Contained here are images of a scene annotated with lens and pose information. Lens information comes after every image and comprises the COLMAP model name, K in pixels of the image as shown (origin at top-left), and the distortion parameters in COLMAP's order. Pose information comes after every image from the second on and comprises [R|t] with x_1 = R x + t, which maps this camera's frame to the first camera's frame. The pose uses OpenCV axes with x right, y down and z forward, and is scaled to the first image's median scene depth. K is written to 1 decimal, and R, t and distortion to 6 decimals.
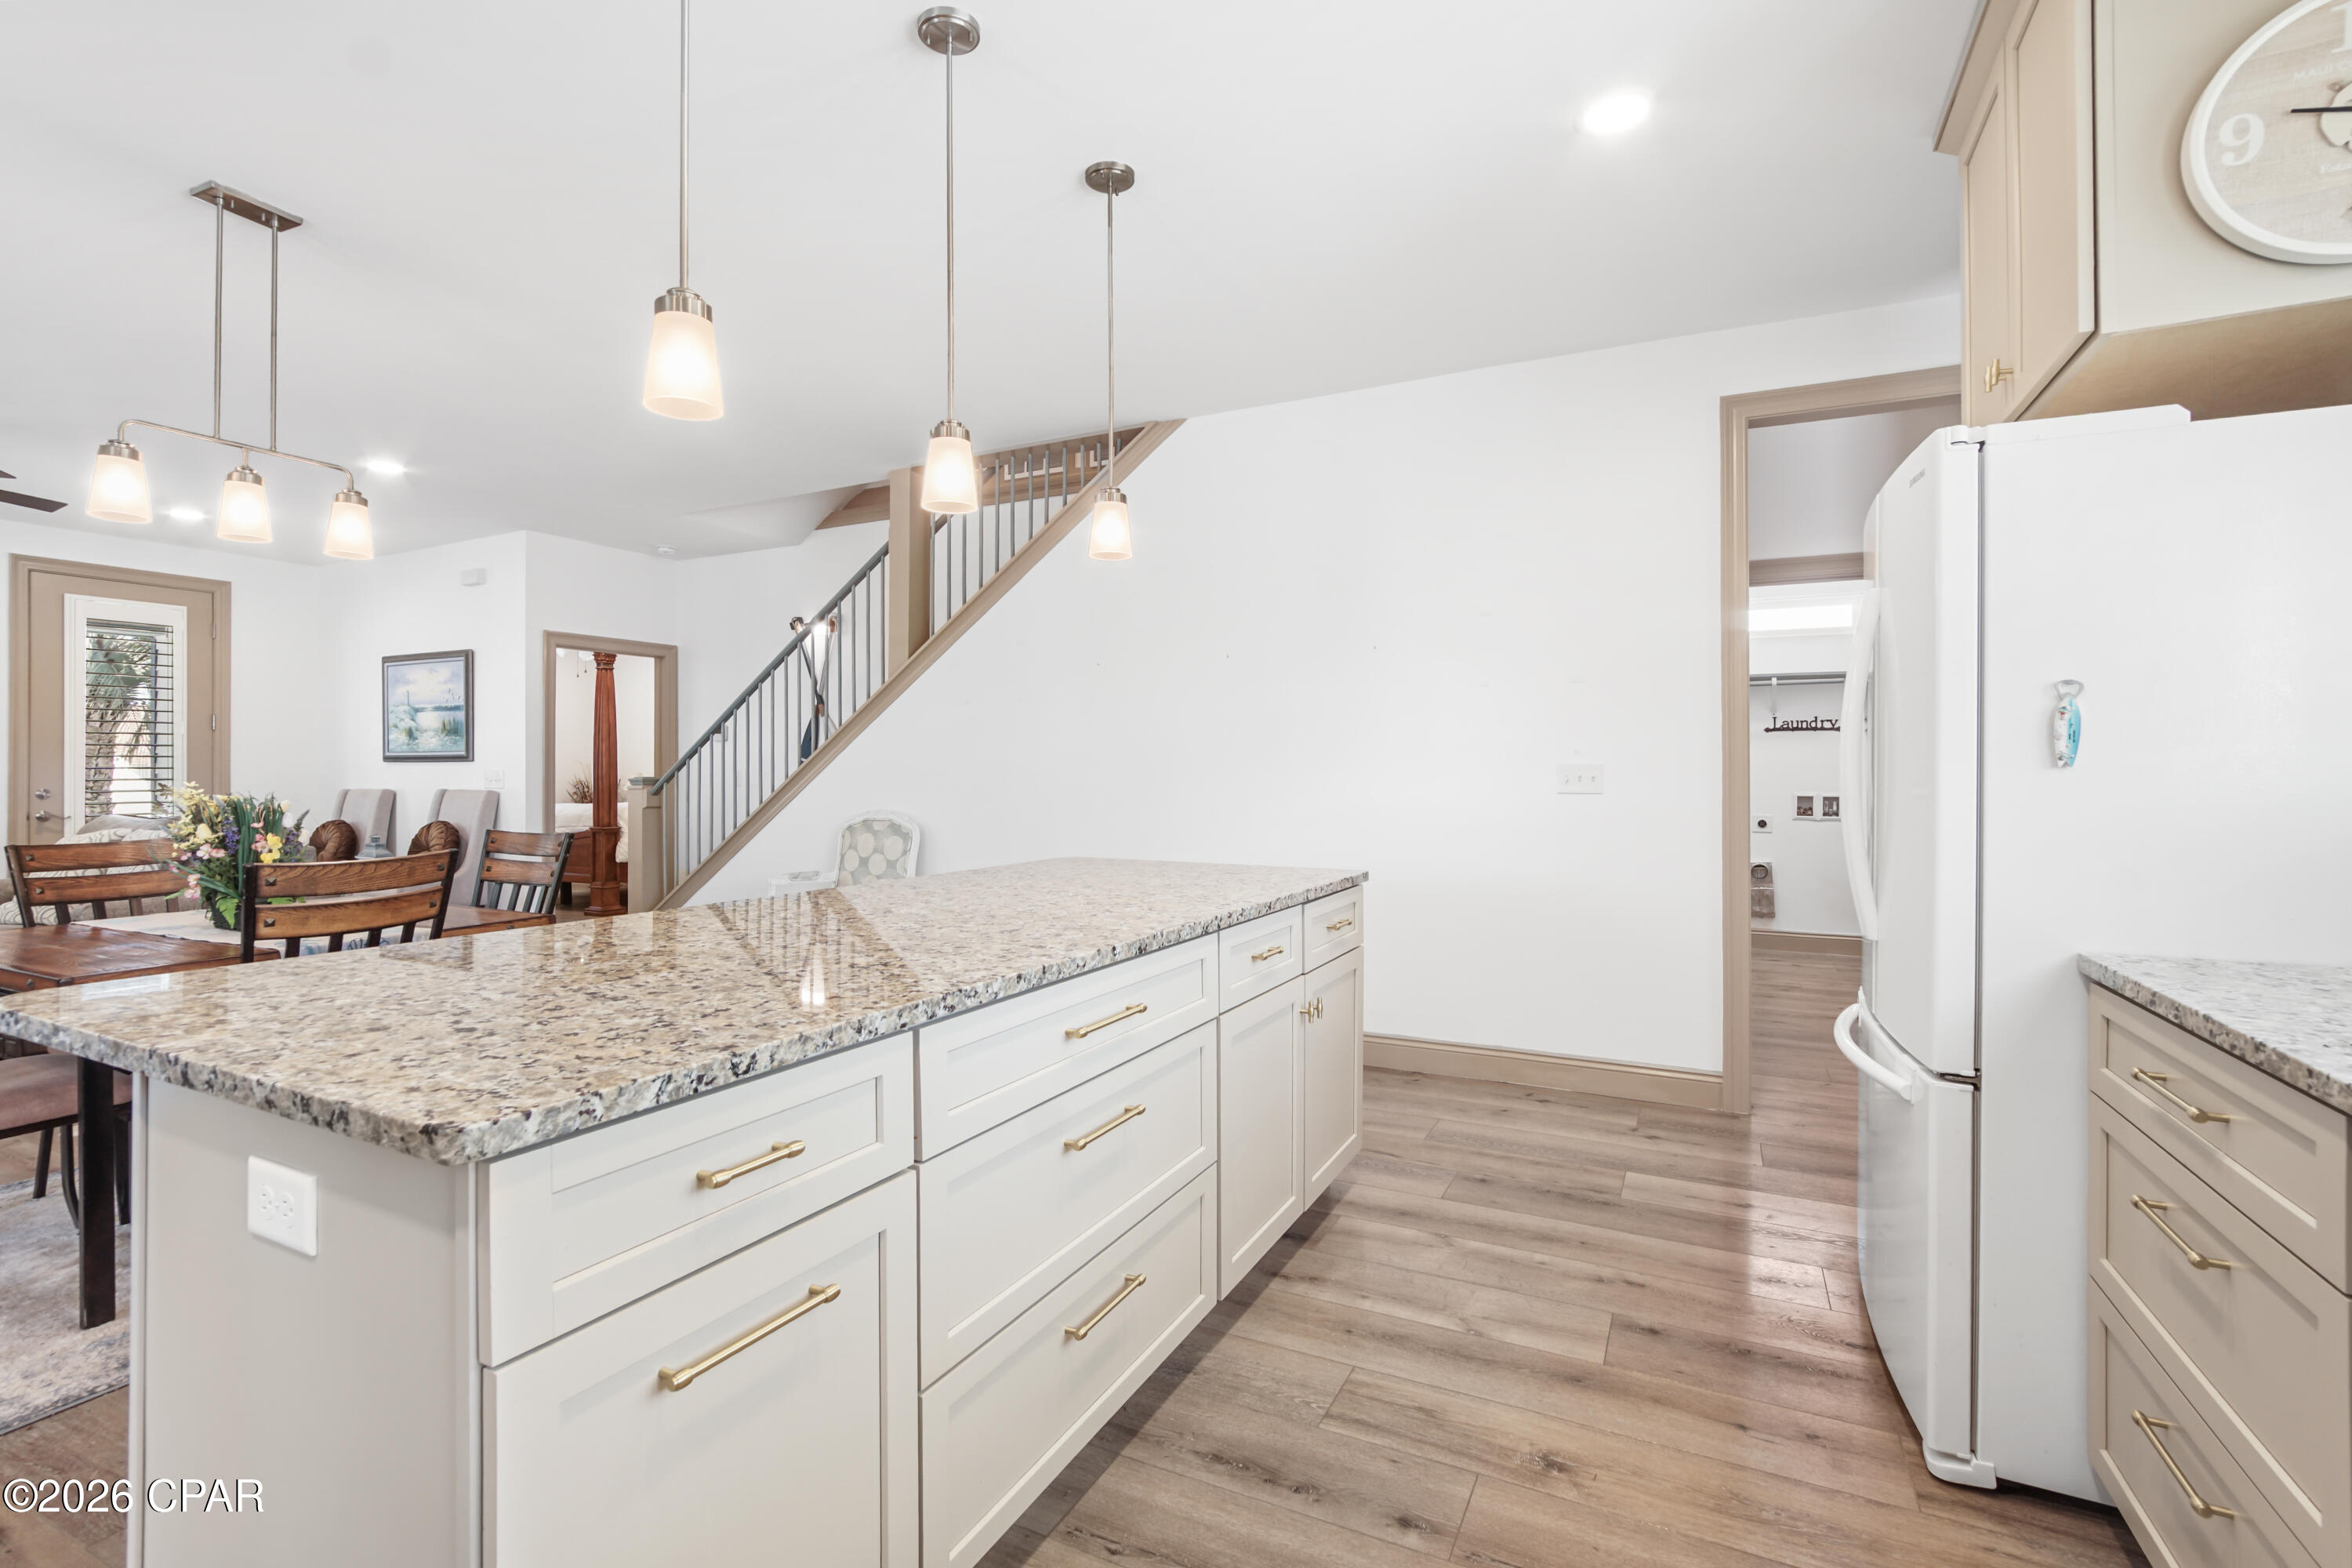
lens RADIAL K [[1063.7, 0, 1178.1], [0, 1063.7, 775.3], [0, 0, 1]] dist [-0.006217, 0.001257]
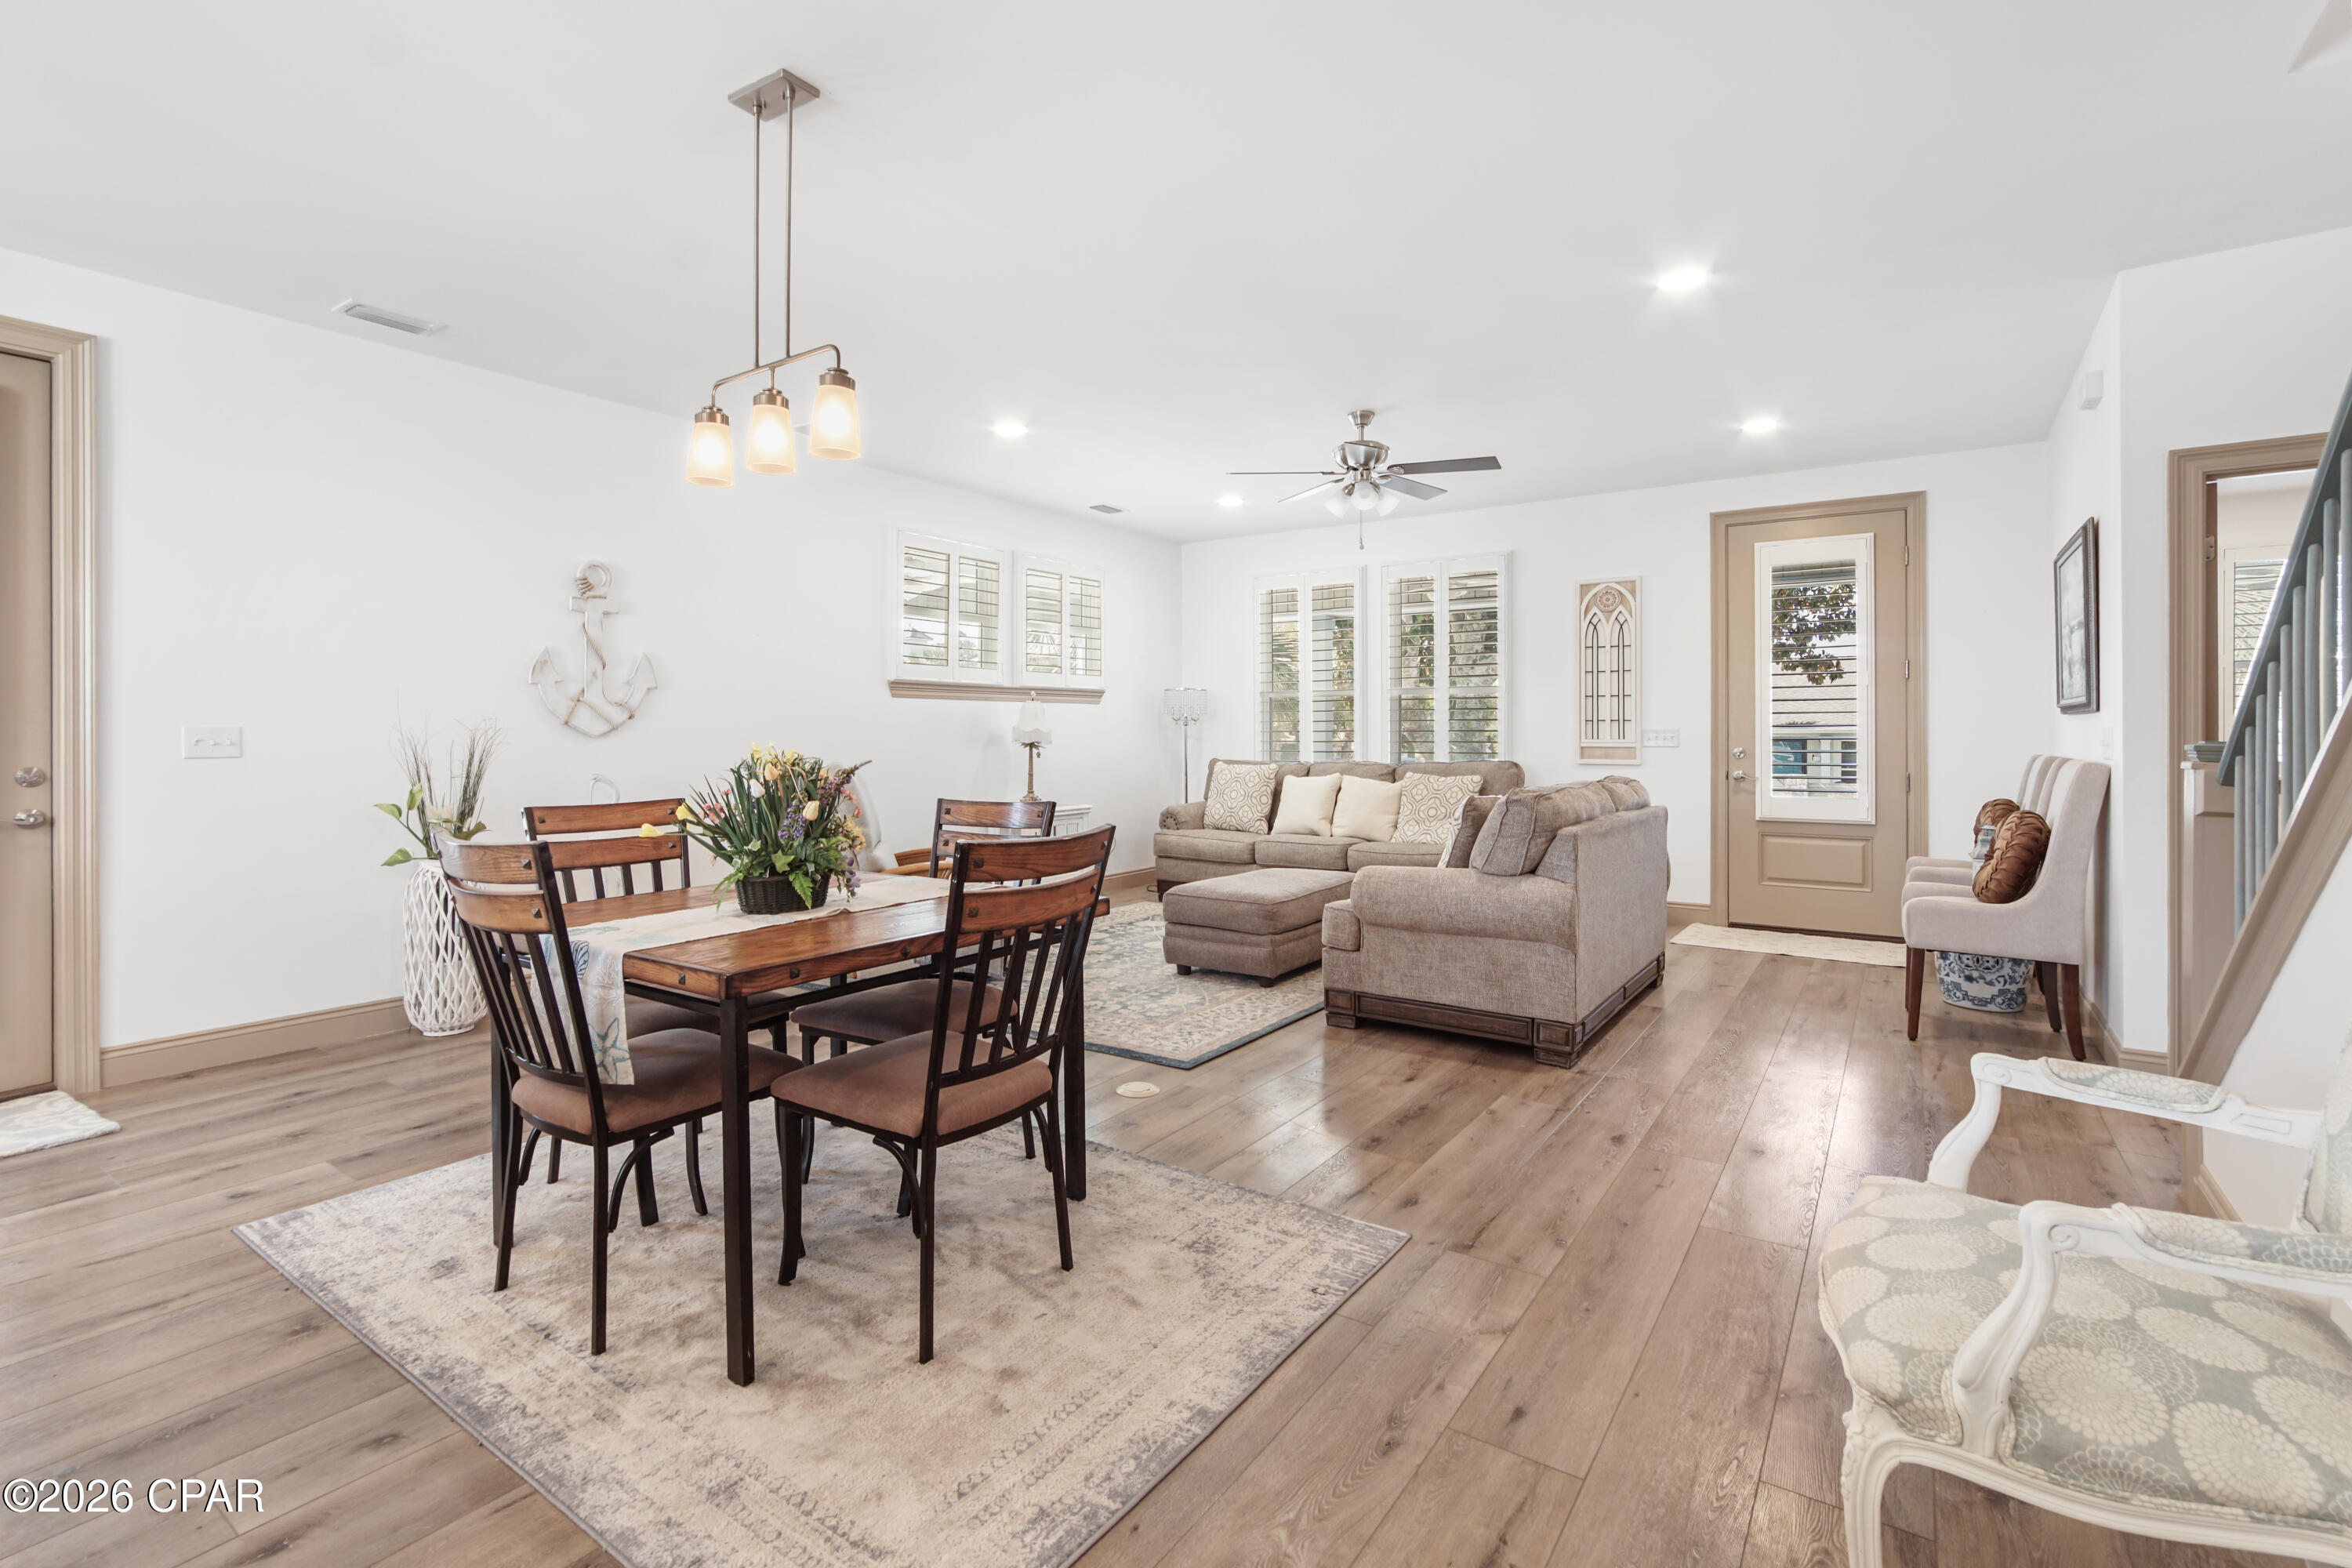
lens RADIAL K [[1063.7, 0, 1174.6], [0, 1063.7, 732.7], [0, 0, 1]] dist [-0.006217, 0.001257]
pose [[-0.140306, 0.004941, -0.990096, -0.030870], [0.001223, 0.999988, 0.004817, -0.006617], [0.990107, -0.000535, -0.140310, 0.586779]]
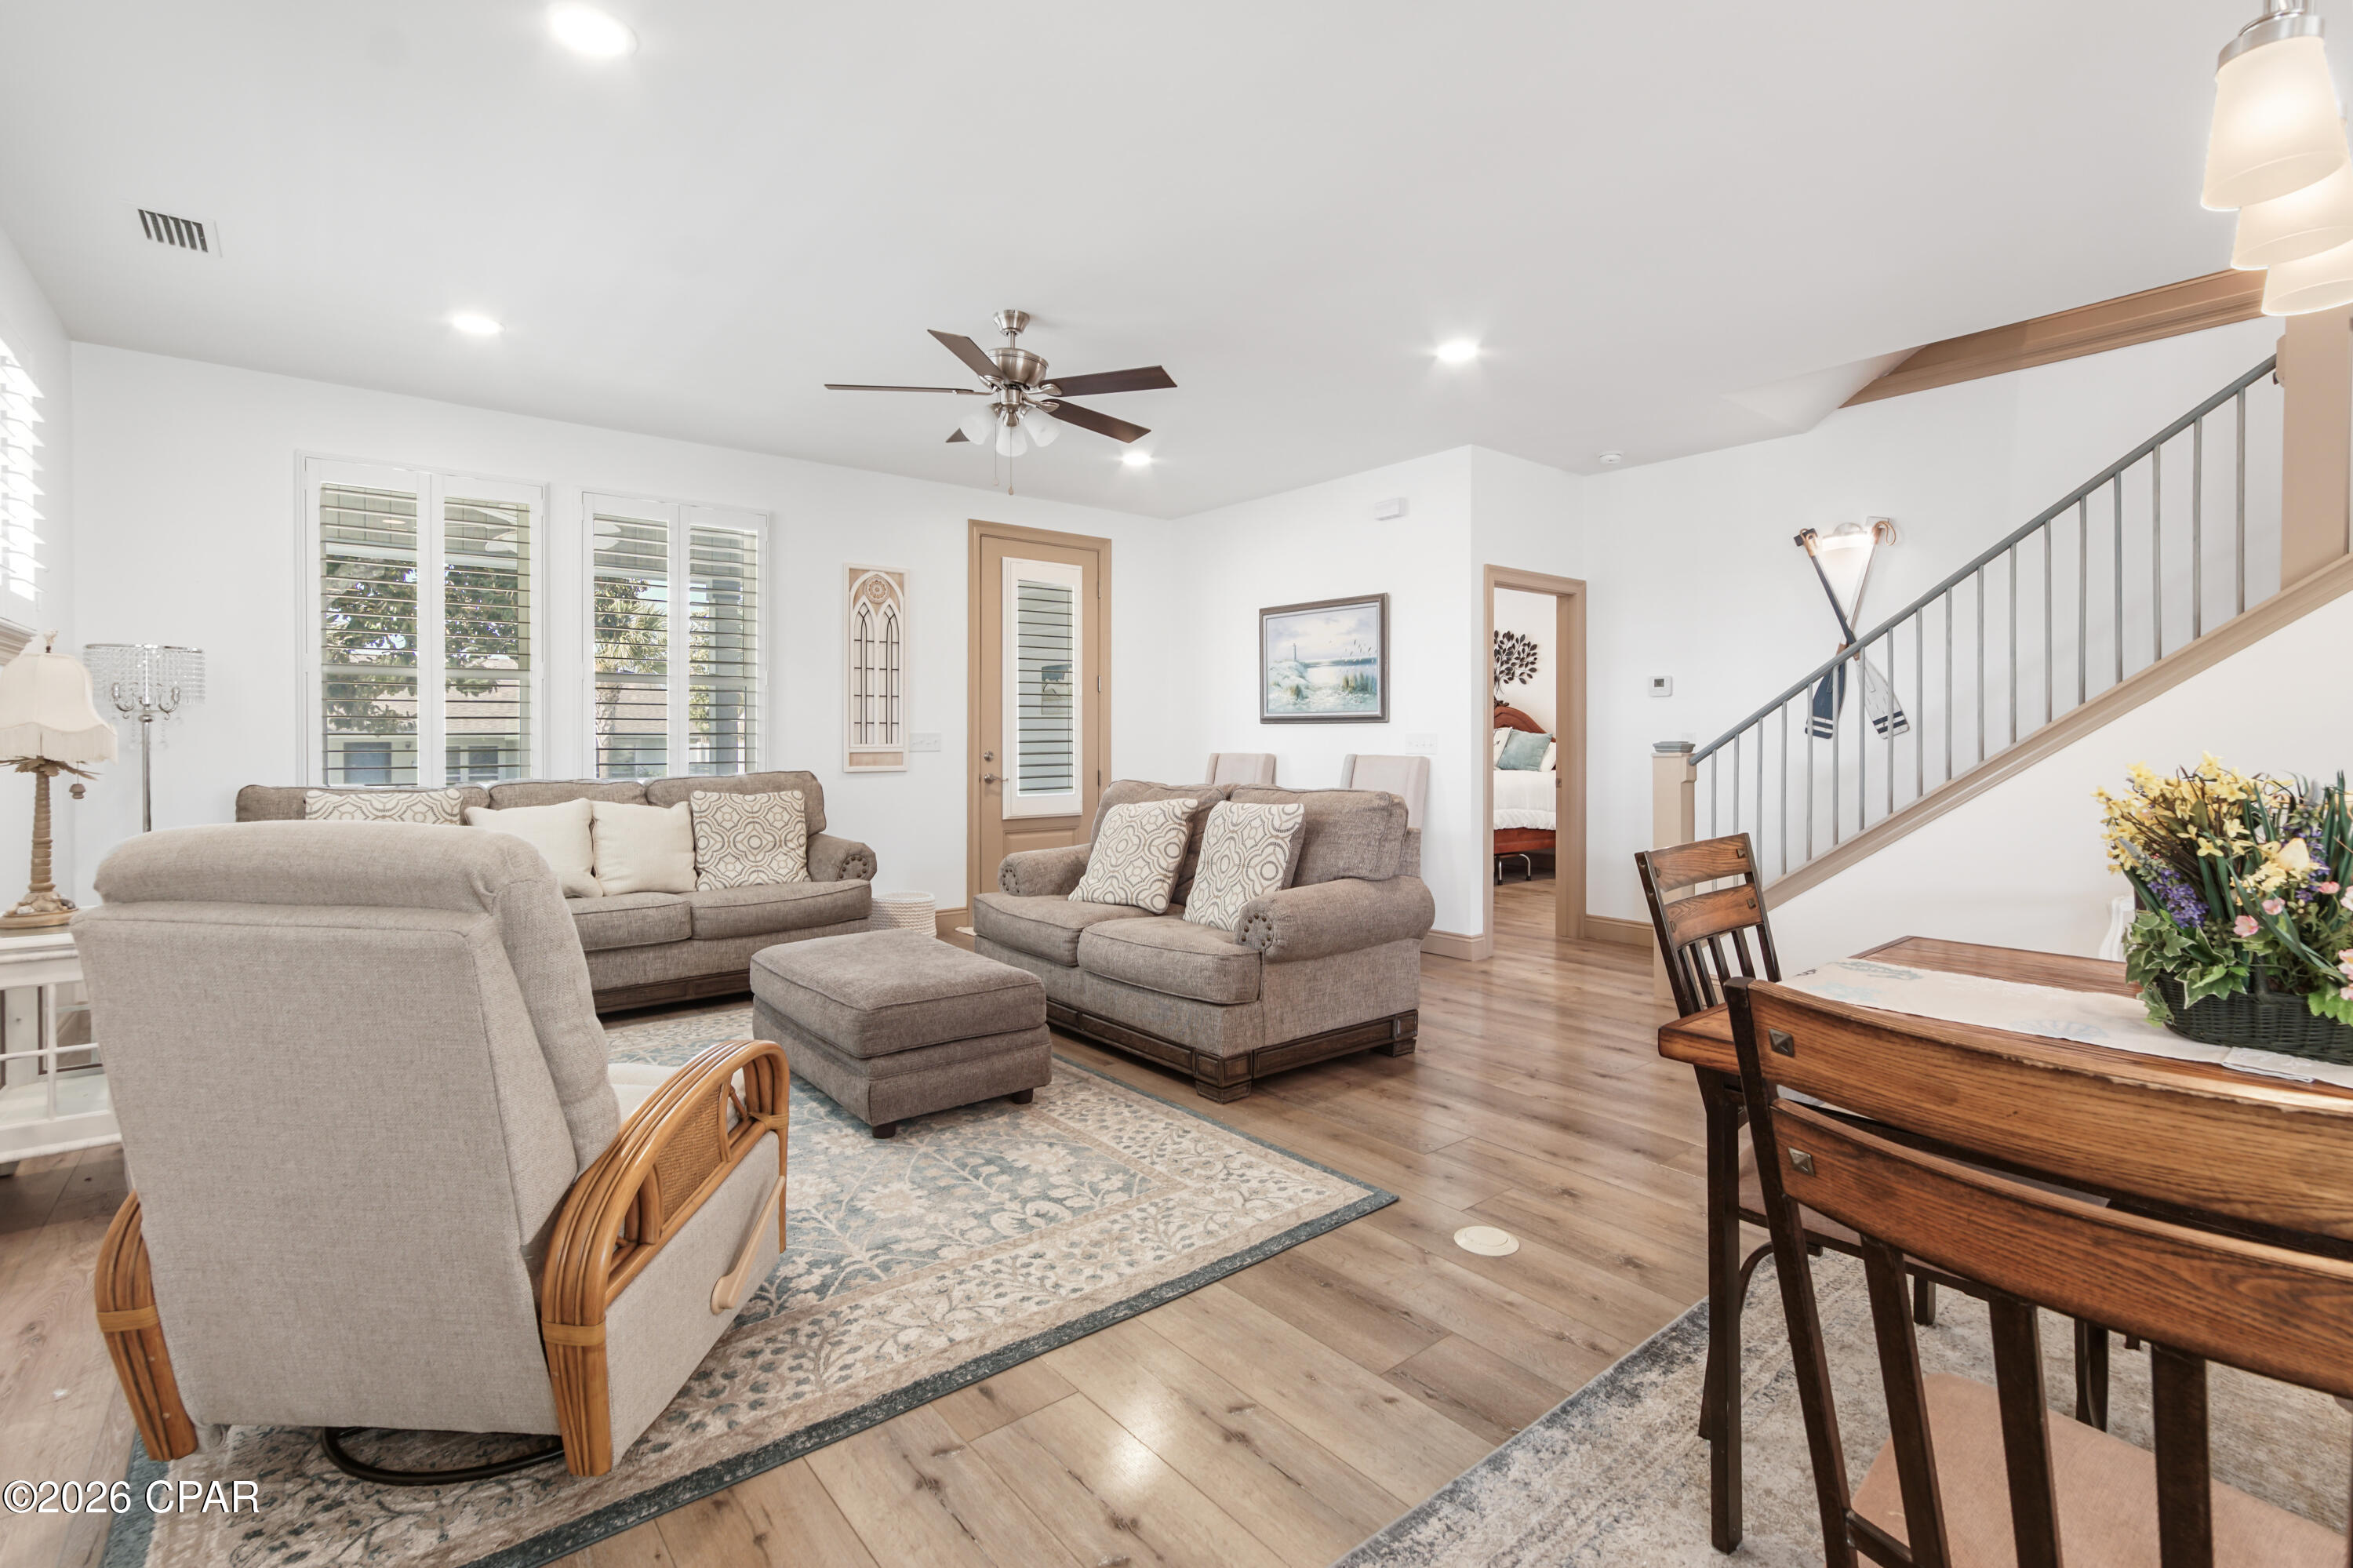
lens RADIAL K [[1064.2, 0, 1149.5], [0, 1064.2, 734.3], [0, 0, 1]] dist [-0.006217, 0.001257]
pose [[0.906513, 0.000246, -0.422179, -0.475711], [-0.001423, 0.999996, -0.002472, -0.001466], [0.422177, 0.002841, 0.906509, 0.137945]]
